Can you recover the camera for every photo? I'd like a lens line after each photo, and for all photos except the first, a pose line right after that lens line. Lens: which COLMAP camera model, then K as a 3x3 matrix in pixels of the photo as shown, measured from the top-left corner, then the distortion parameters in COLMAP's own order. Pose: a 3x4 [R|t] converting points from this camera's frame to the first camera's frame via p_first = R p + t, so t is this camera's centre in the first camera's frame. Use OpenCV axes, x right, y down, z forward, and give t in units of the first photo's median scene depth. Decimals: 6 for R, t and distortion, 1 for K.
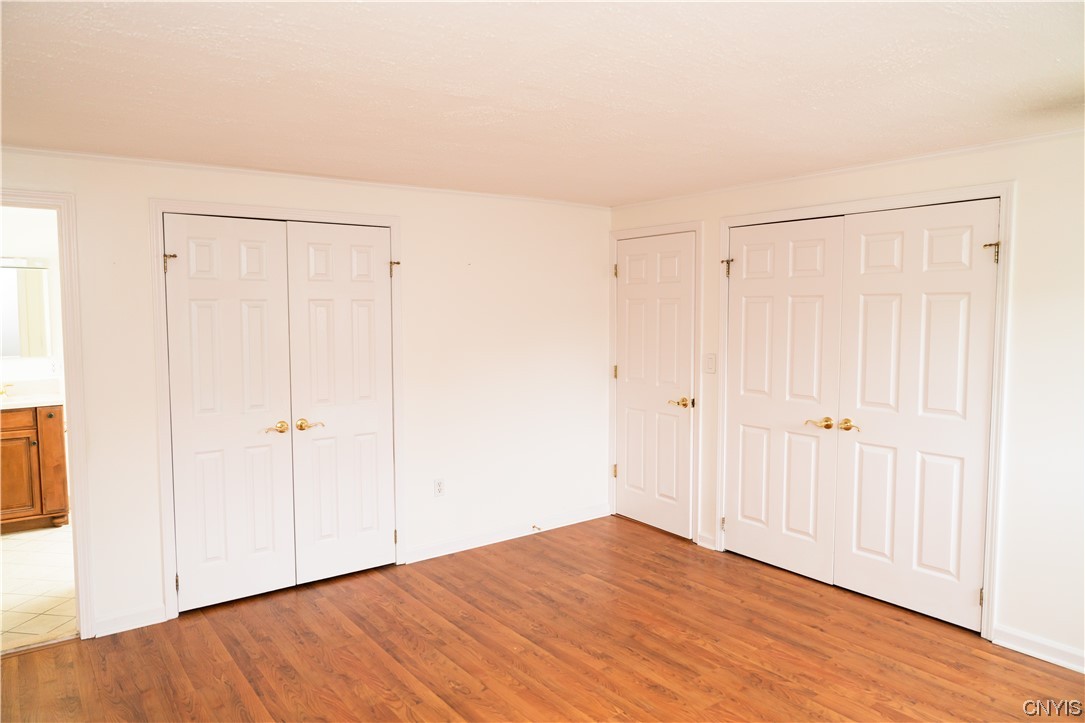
lens RADIAL K [[724.1, 0, 542.5], [0, 724.1, 361.5], [0, 0, 1]] dist [-0.026184, 0.022576]
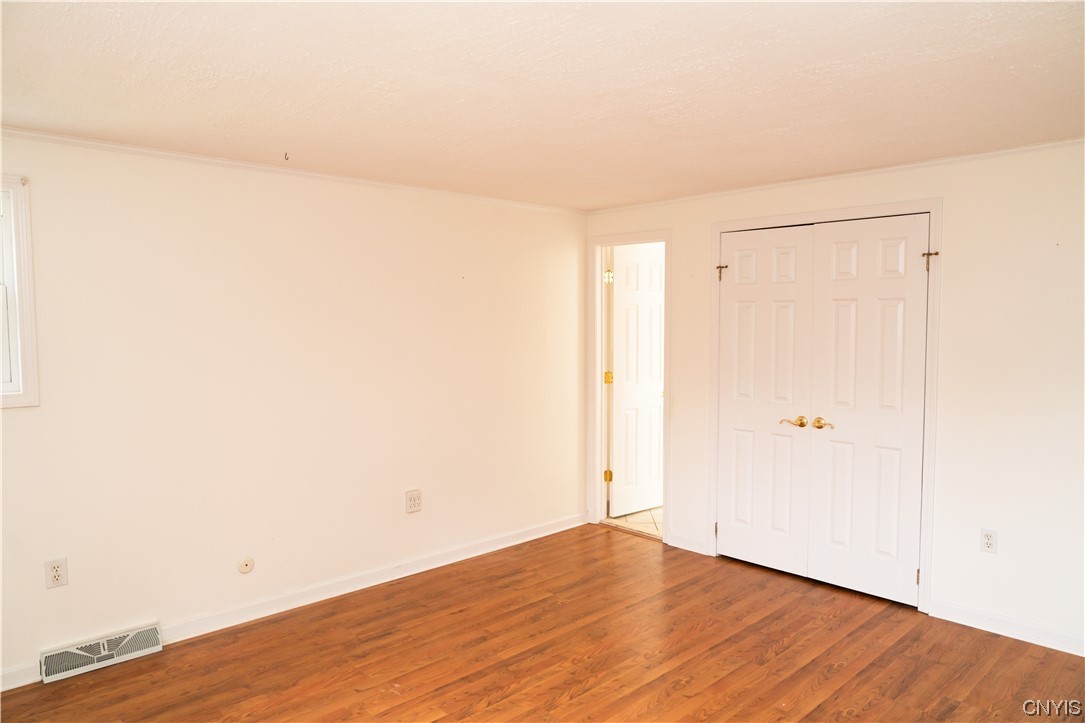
lens RADIAL K [[724.1, 0, 542.5], [0, 724.1, 361.5], [0, 0, 1]] dist [-0.026184, 0.022576]
pose [[0.115752, 0.067278, -0.990997, 0.655859], [-0.066962, 0.995962, 0.059794, -0.035331], [0.991018, 0.059438, 0.119790, 0.516227]]
